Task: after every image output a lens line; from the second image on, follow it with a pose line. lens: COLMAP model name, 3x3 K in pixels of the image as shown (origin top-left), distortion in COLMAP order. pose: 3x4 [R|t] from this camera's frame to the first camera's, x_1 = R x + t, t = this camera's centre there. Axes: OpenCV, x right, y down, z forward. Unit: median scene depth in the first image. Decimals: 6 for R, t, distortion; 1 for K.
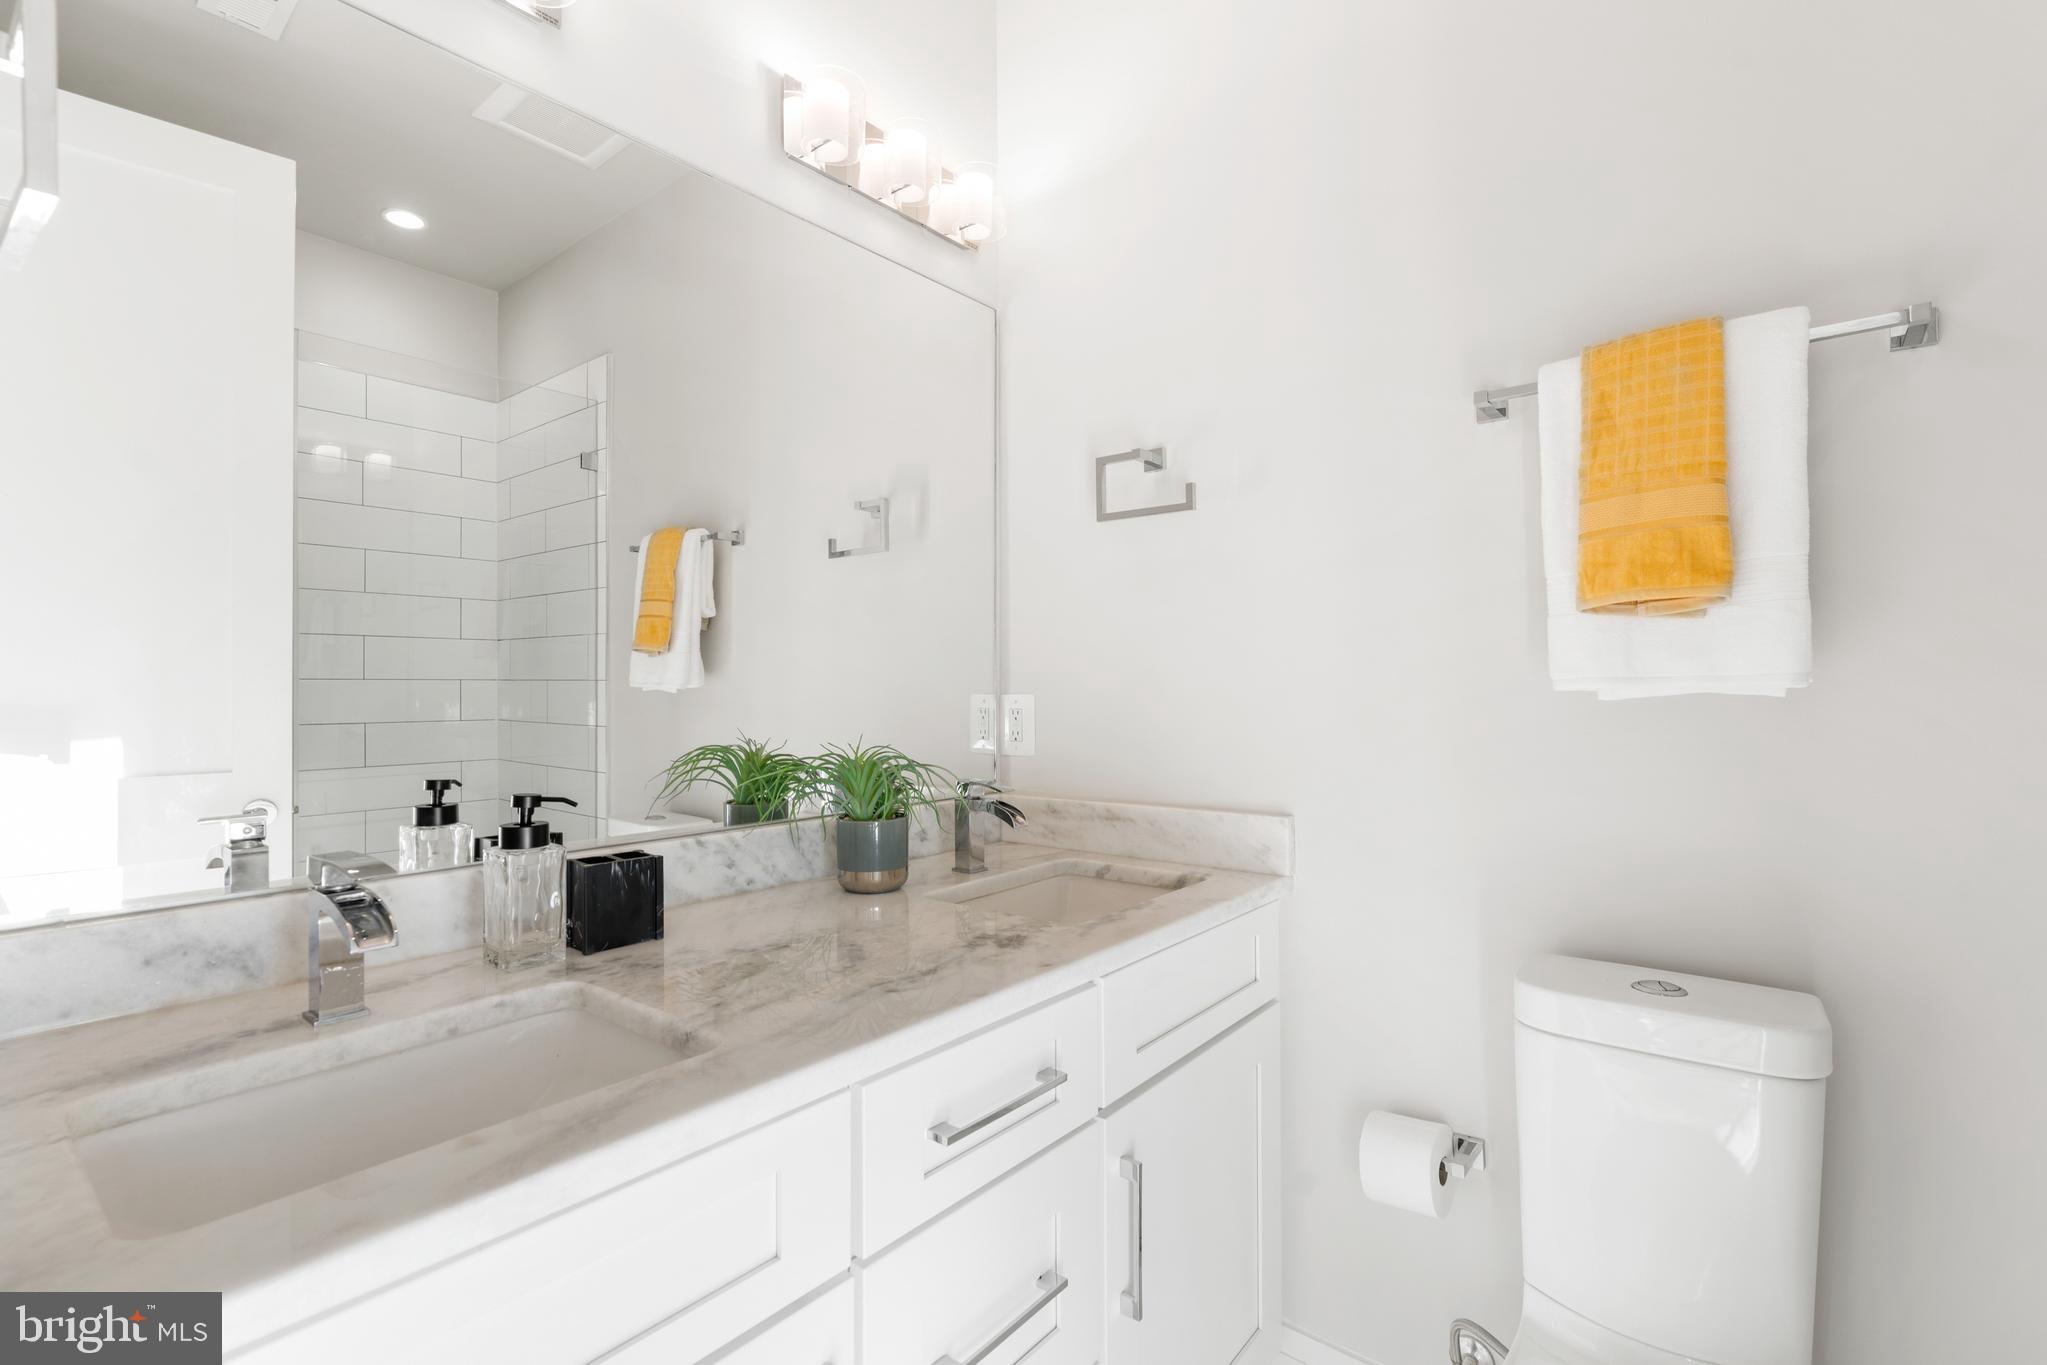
lens RADIAL K [[933.5, 0, 1022.4], [0, 933.5, 686.0], [0, 0, 1]] dist [0.011641, -0.003533]
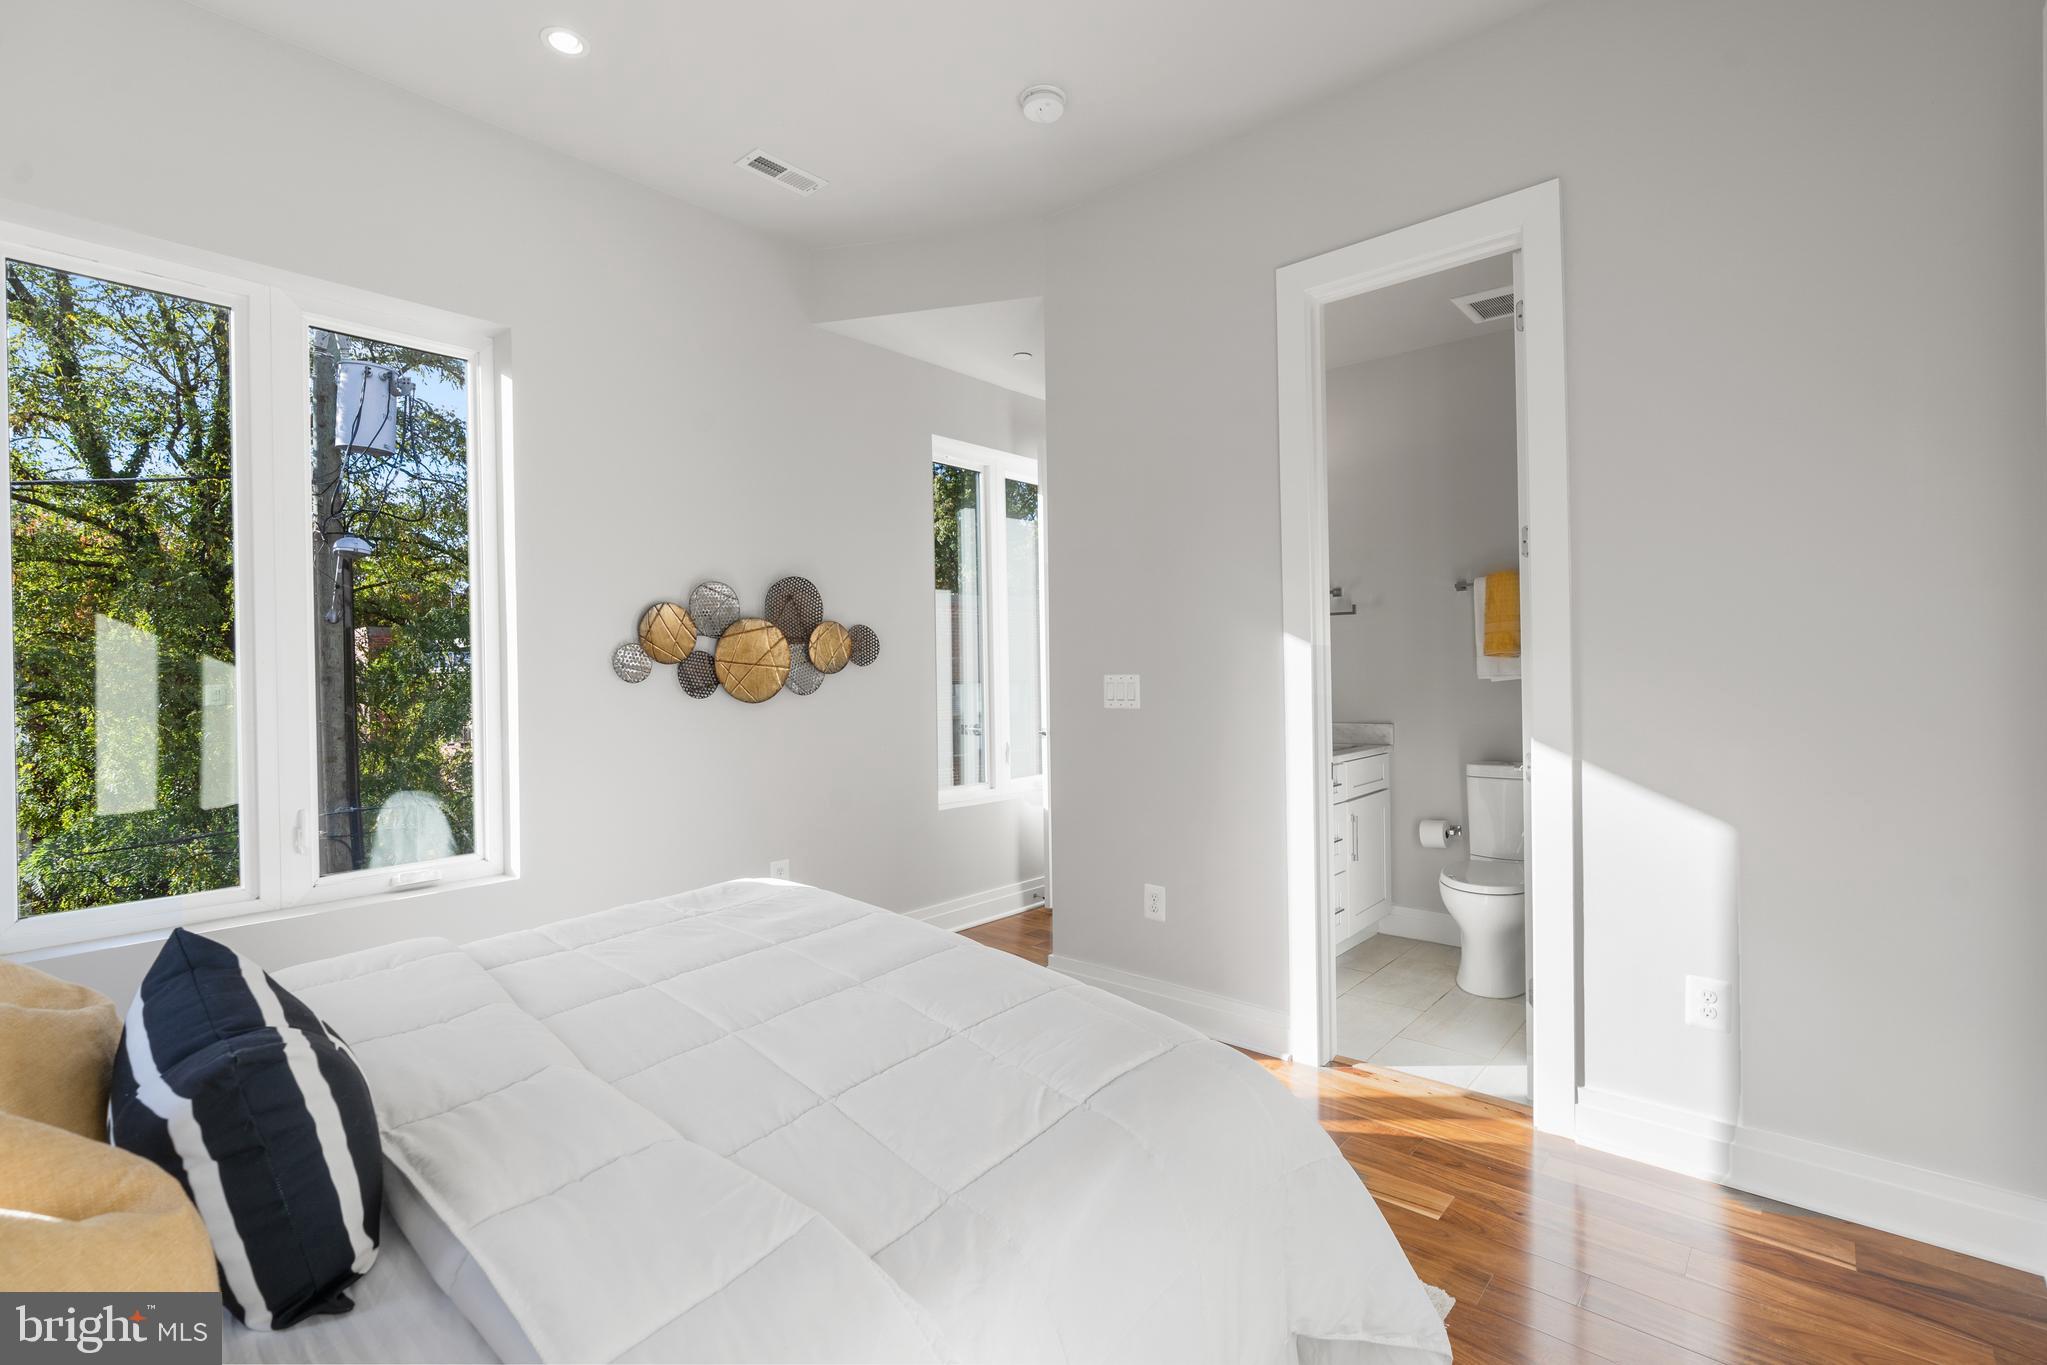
lens RADIAL K [[933.5, 0, 1026.4], [0, 933.5, 673.8], [0, 0, 1]] dist [0.011641, -0.003533]
pose [[0.999343, -0.012690, -0.033938, -0.912707], [0.012809, 0.999913, 0.003284, -0.043819], [0.033894, -0.003717, 0.999419, -2.349821]]
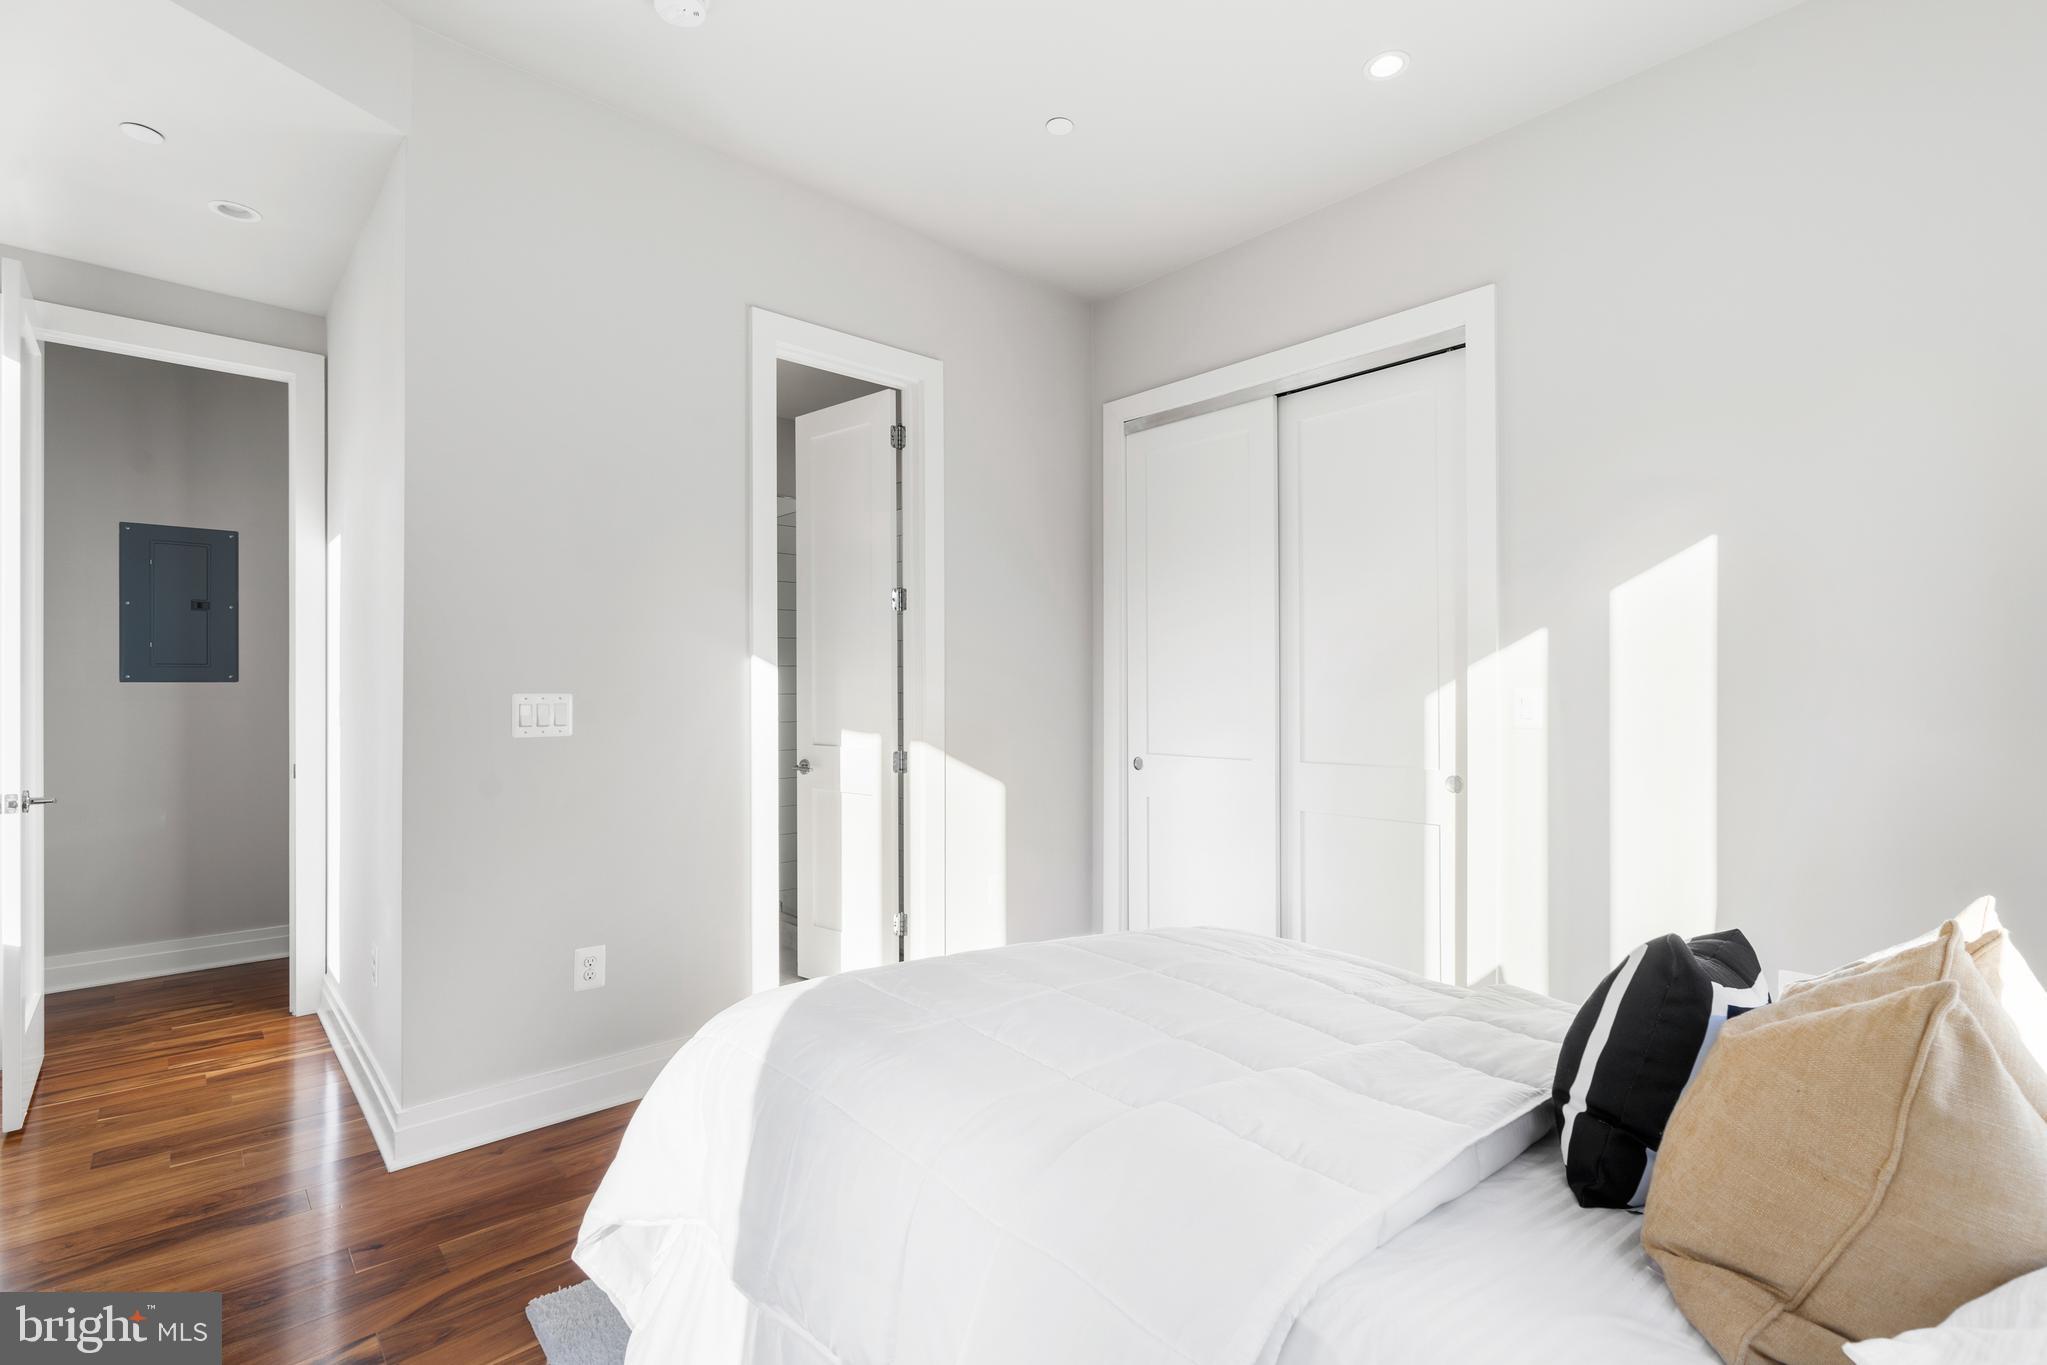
lens RADIAL K [[933.5, 0, 1025.6], [0, 933.5, 684.6], [0, 0, 1]] dist [0.011641, -0.003533]
pose [[0.145966, 0.002947, 0.989285, -3.736167], [0.000222, 0.999995, -0.003012, -0.043178], [-0.989290, 0.000660, 0.145965, -0.252513]]
